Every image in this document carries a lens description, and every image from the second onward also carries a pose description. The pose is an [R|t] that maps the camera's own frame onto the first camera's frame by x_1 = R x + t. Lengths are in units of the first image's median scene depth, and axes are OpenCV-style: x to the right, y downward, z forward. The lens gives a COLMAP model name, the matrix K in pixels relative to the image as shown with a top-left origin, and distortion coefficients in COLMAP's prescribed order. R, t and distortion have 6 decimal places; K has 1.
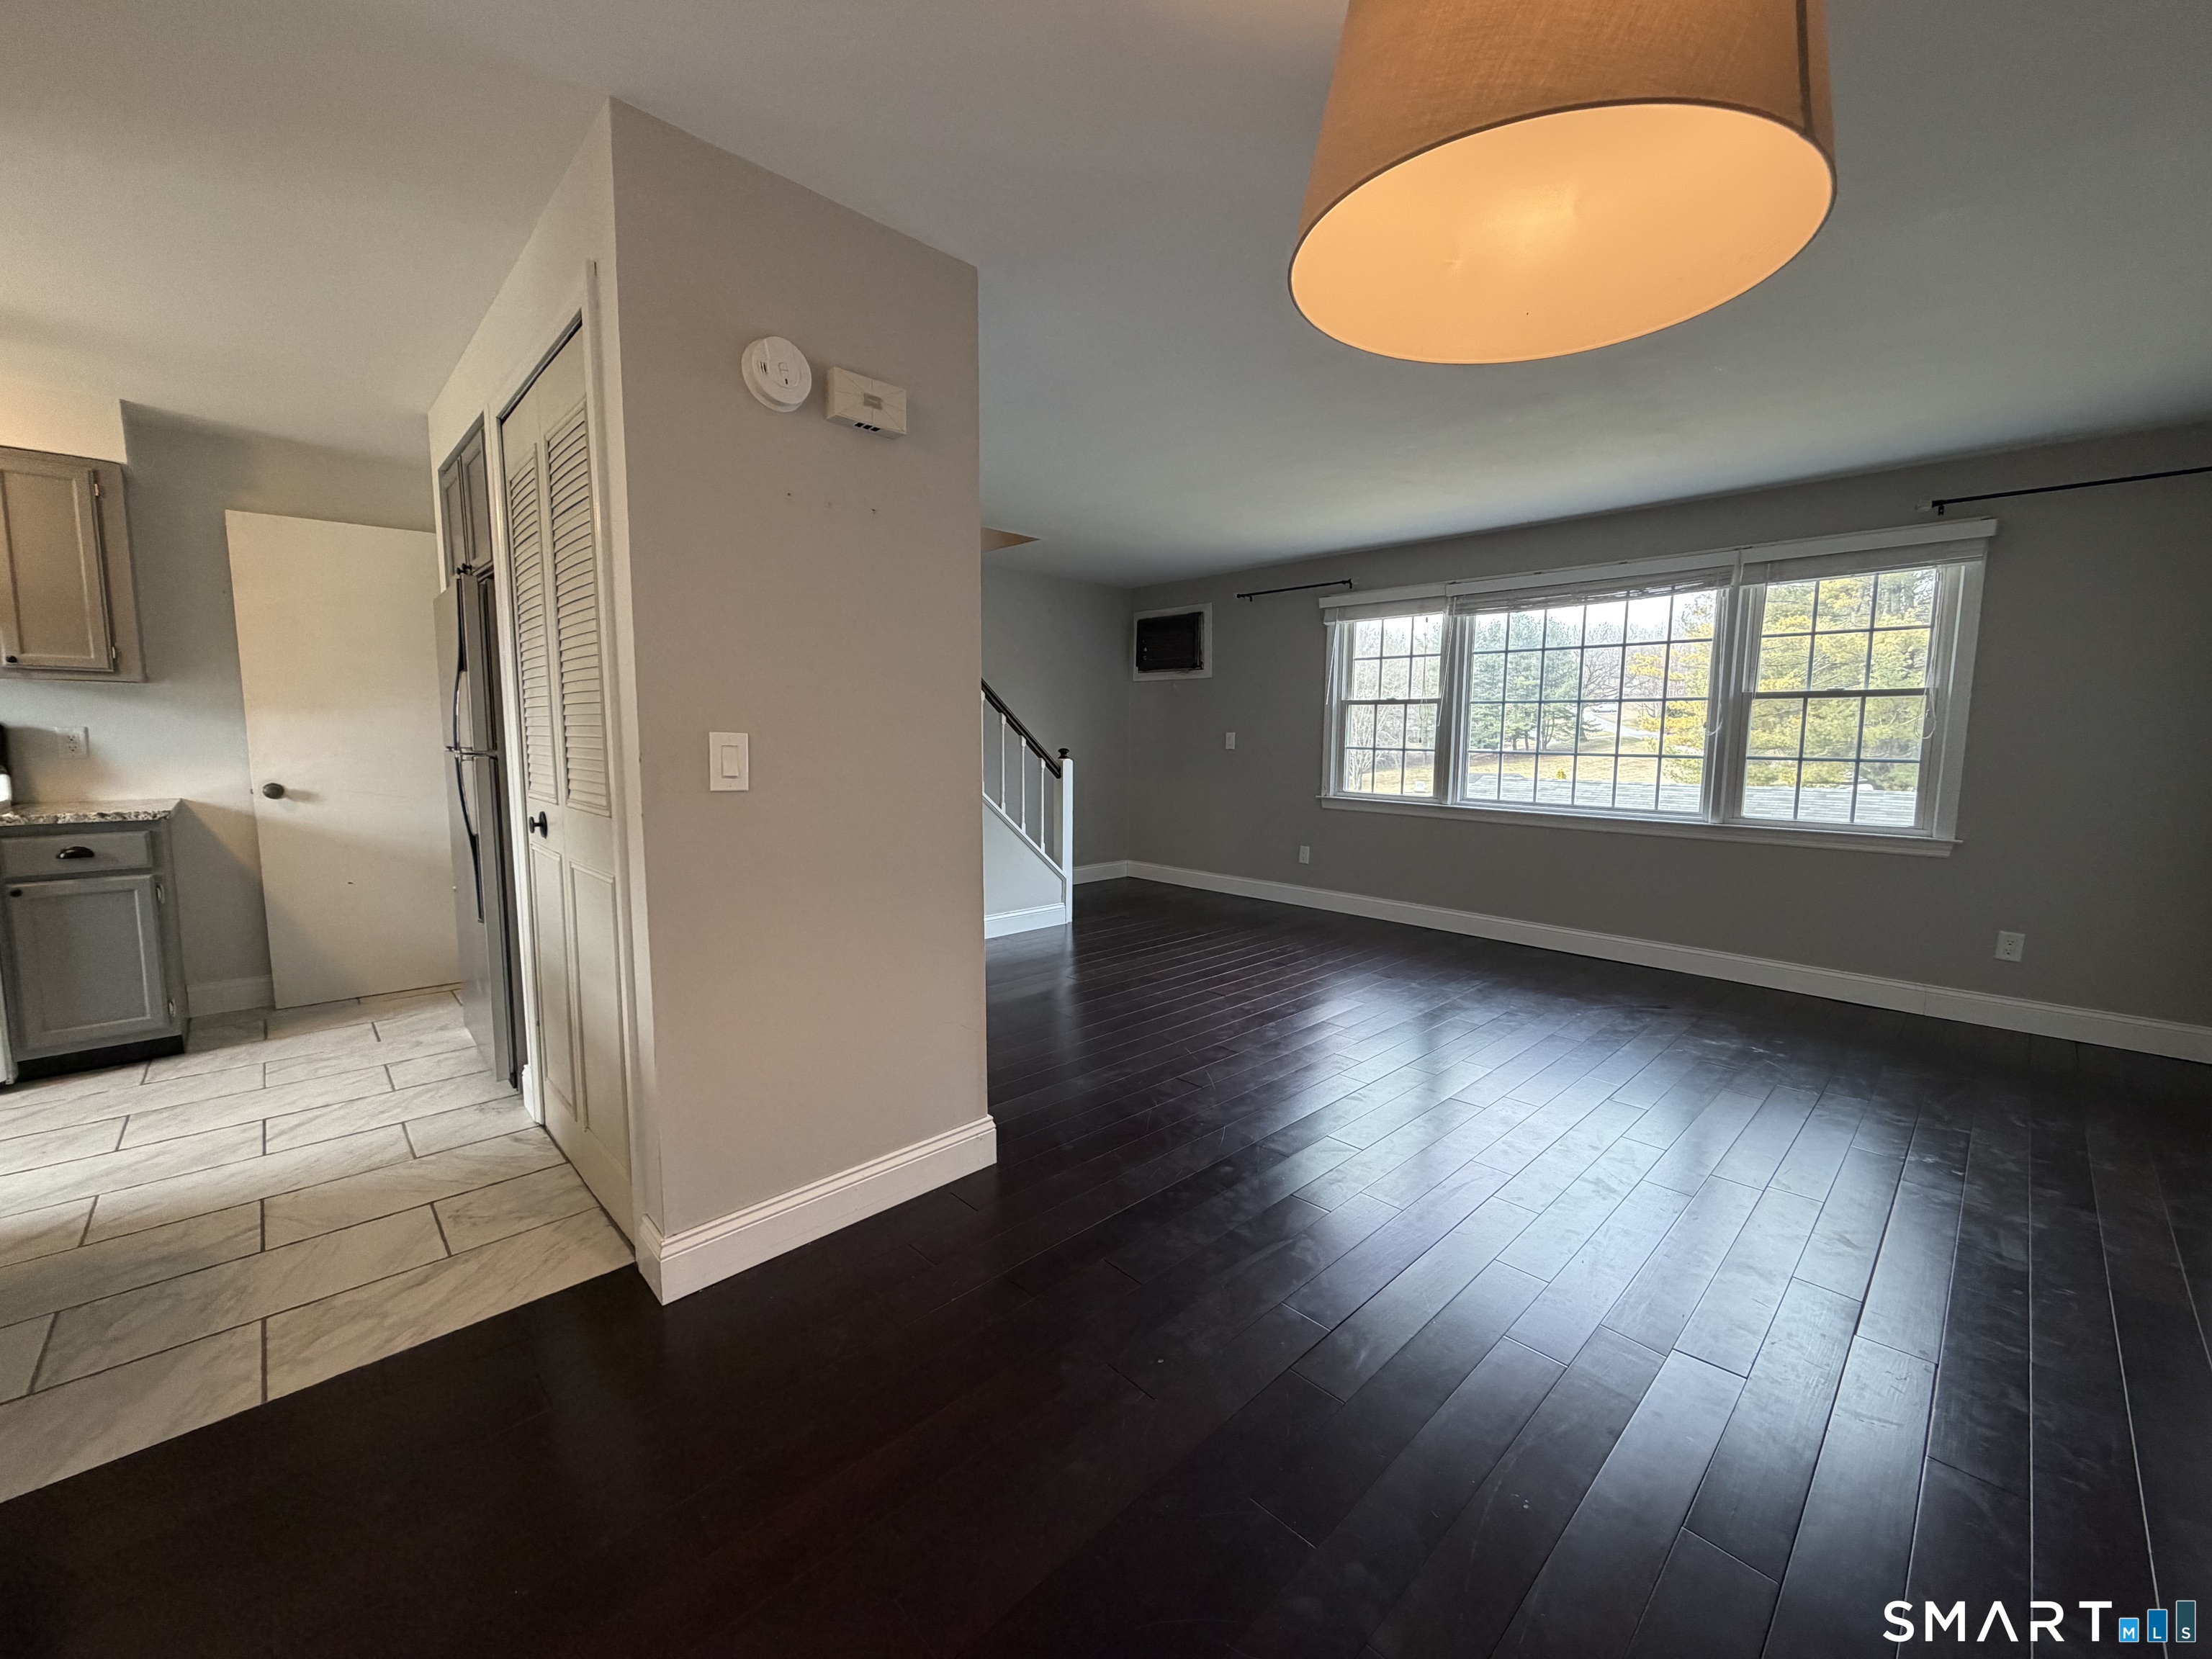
lens RADIAL K [[879.8, 0, 1100.2], [0, 879.8, 836.1], [0, 0, 1]] dist [0.000012, -0.000235]
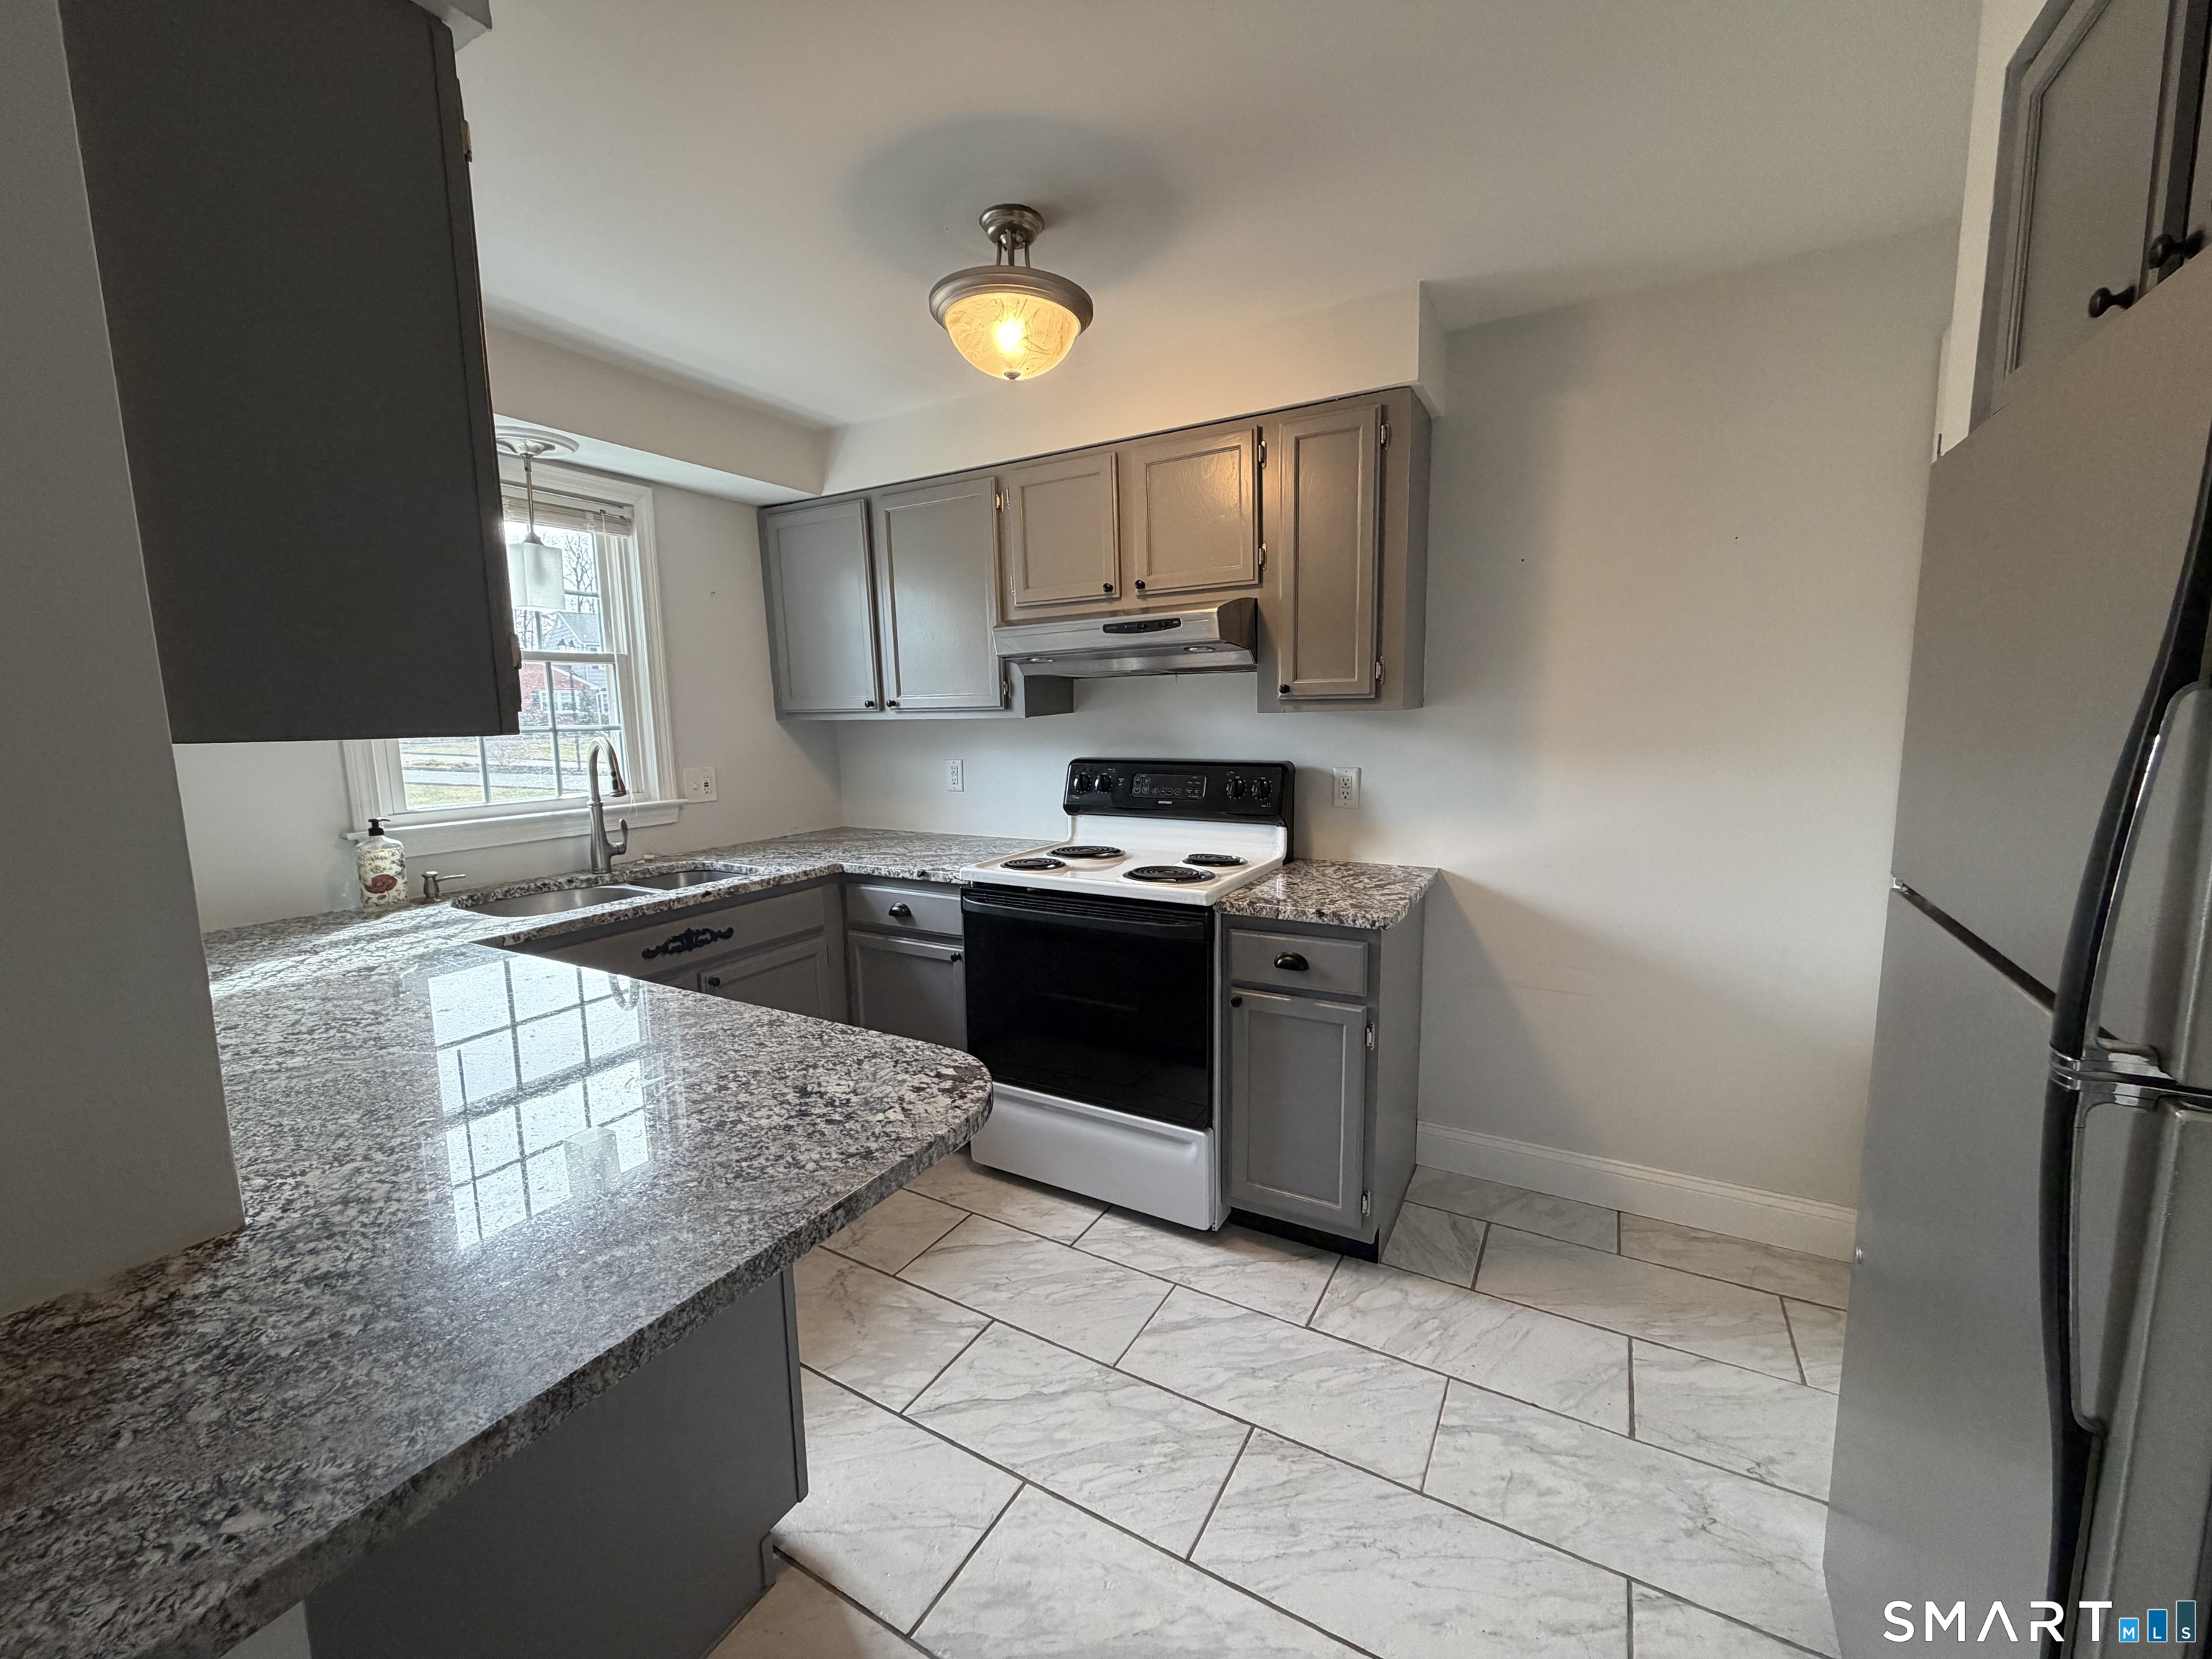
lens RADIAL K [[879.8, 0, 1101.3], [0, 879.8, 822.4], [0, 0, 1]] dist [0.000012, -0.000235]
pose [[0.288963, 0.102959, -0.951788, -0.521642], [-0.089149, 0.992774, 0.080327, -0.128948], [0.953180, 0.061640, 0.296054, 0.607845]]
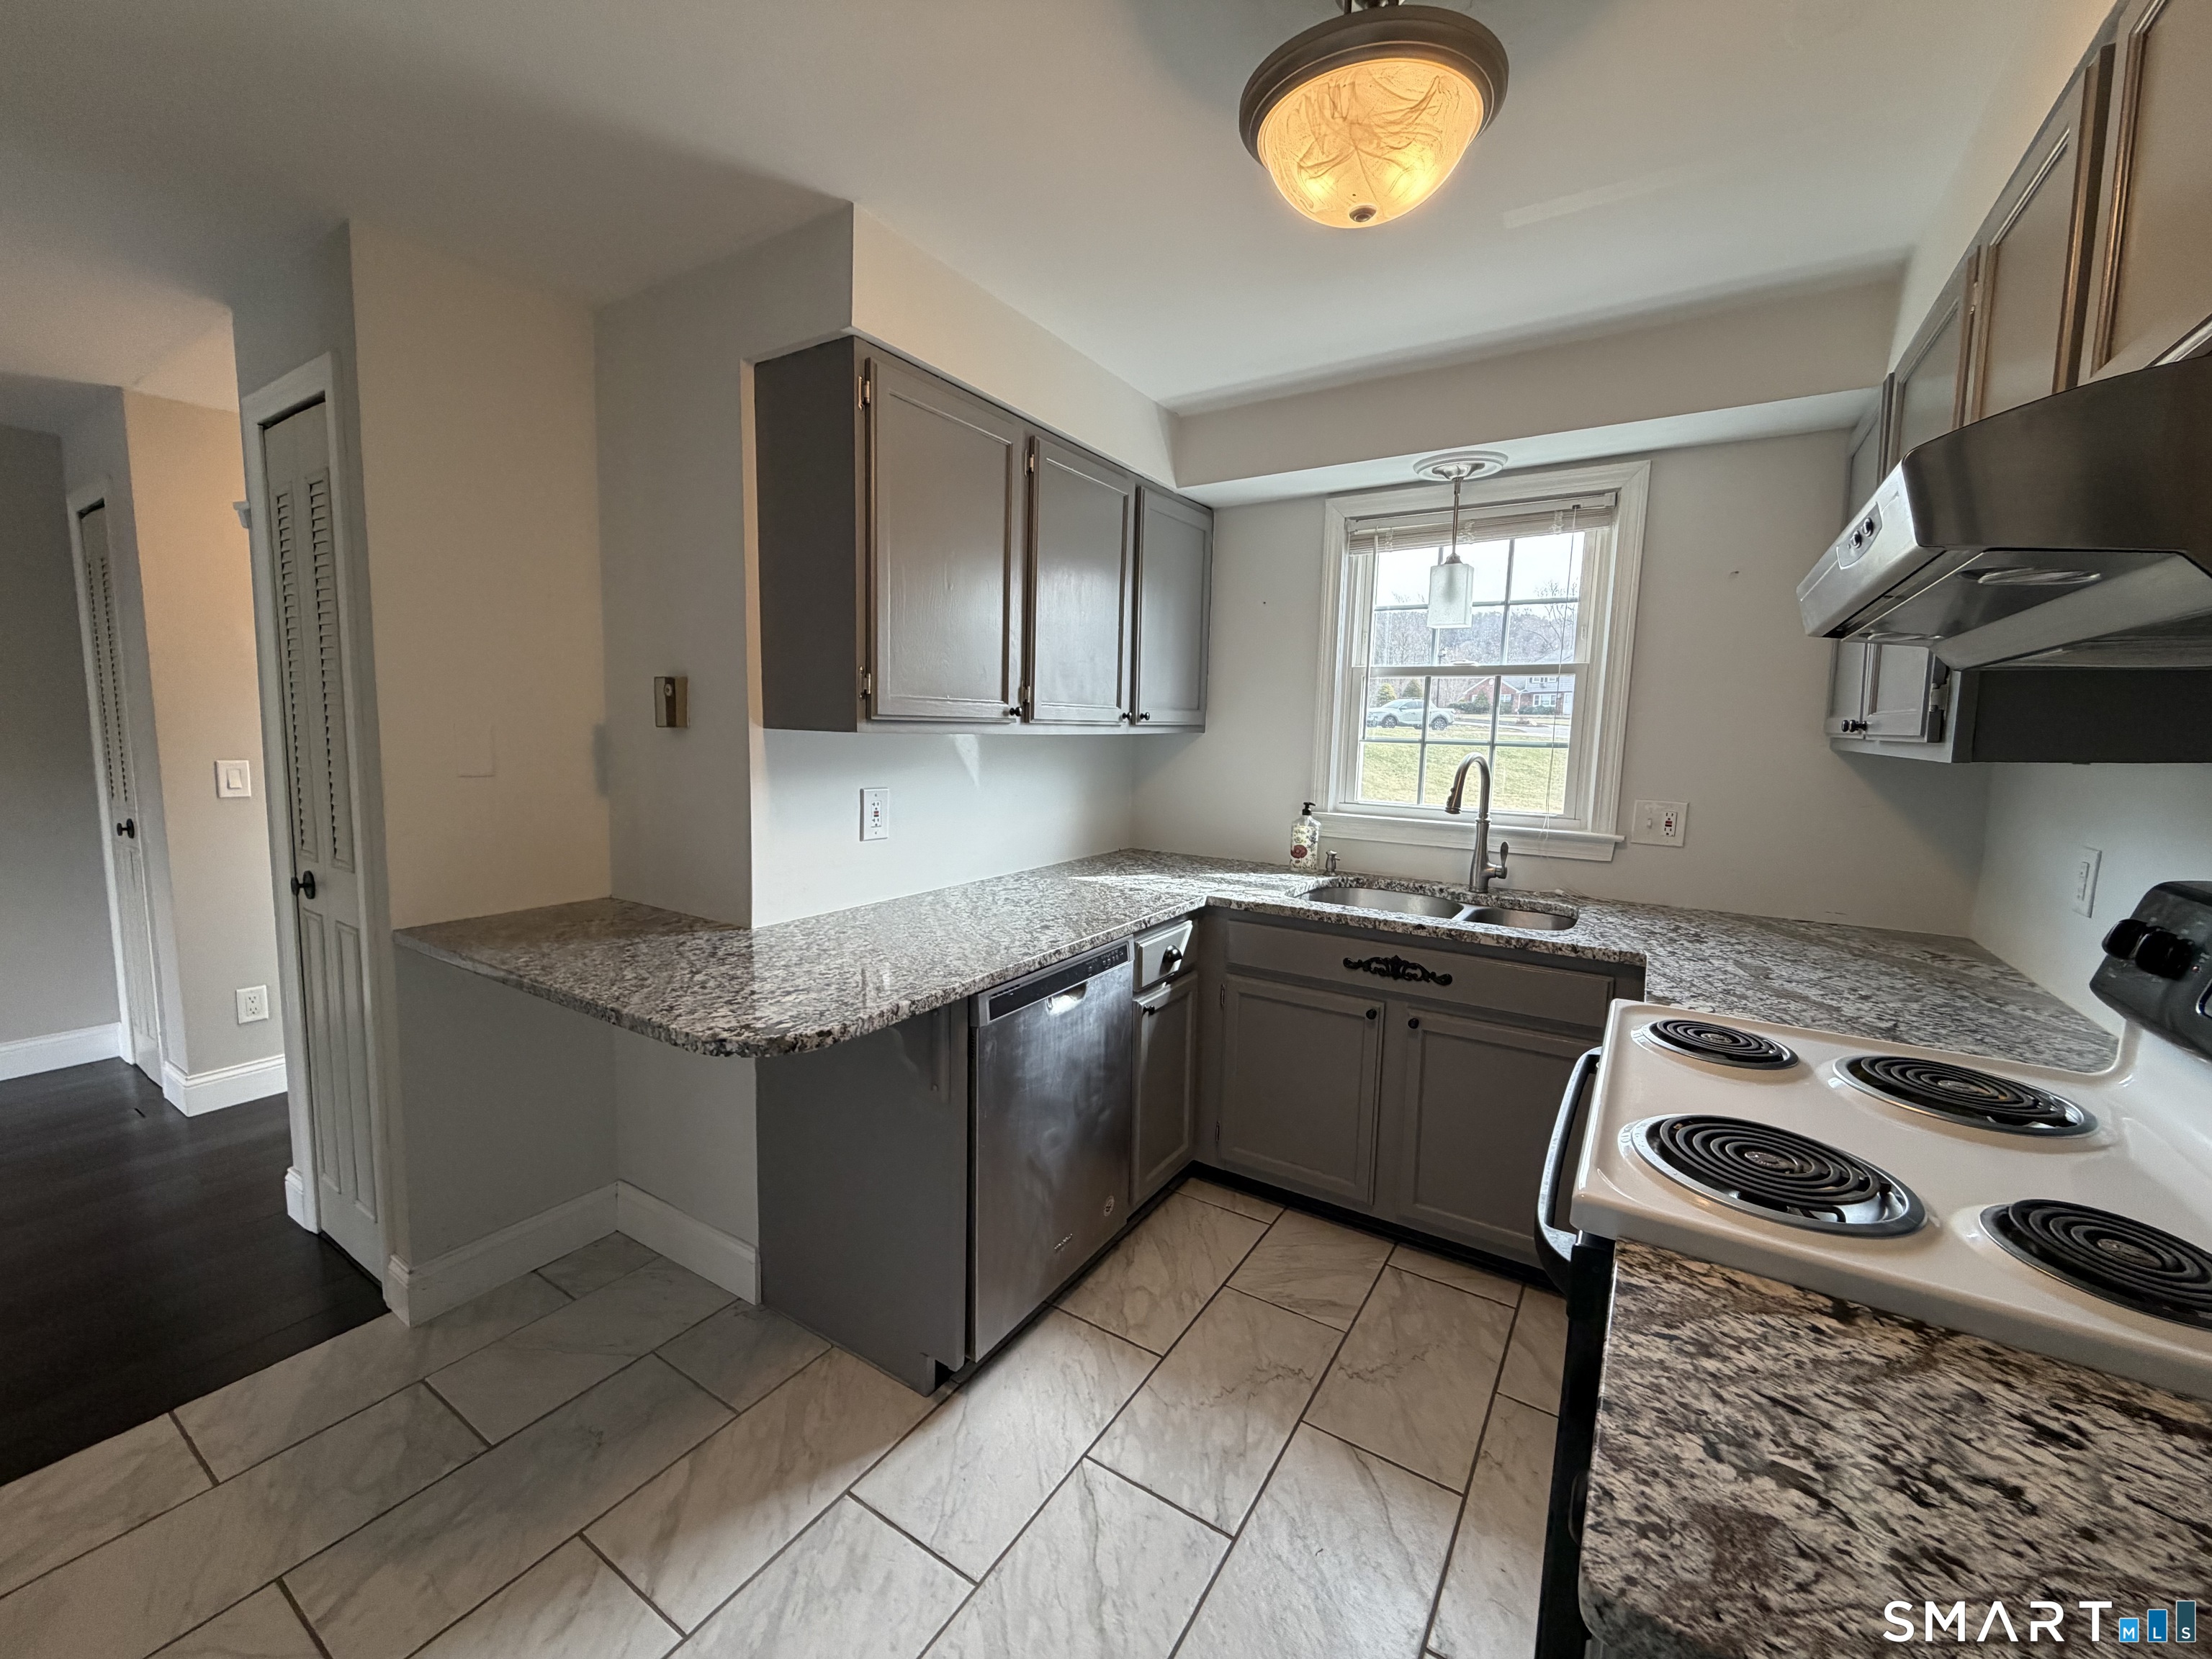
lens RADIAL K [[879.8, 0, 1104.3], [0, 879.8, 825.7], [0, 0, 1]] dist [0.000012, -0.000235]
pose [[-0.969861, -0.003385, -0.243633, -0.928899], [-0.059990, 0.972441, 0.225300, -0.195876], [0.236156, 0.233125, -0.943336, 1.093101]]
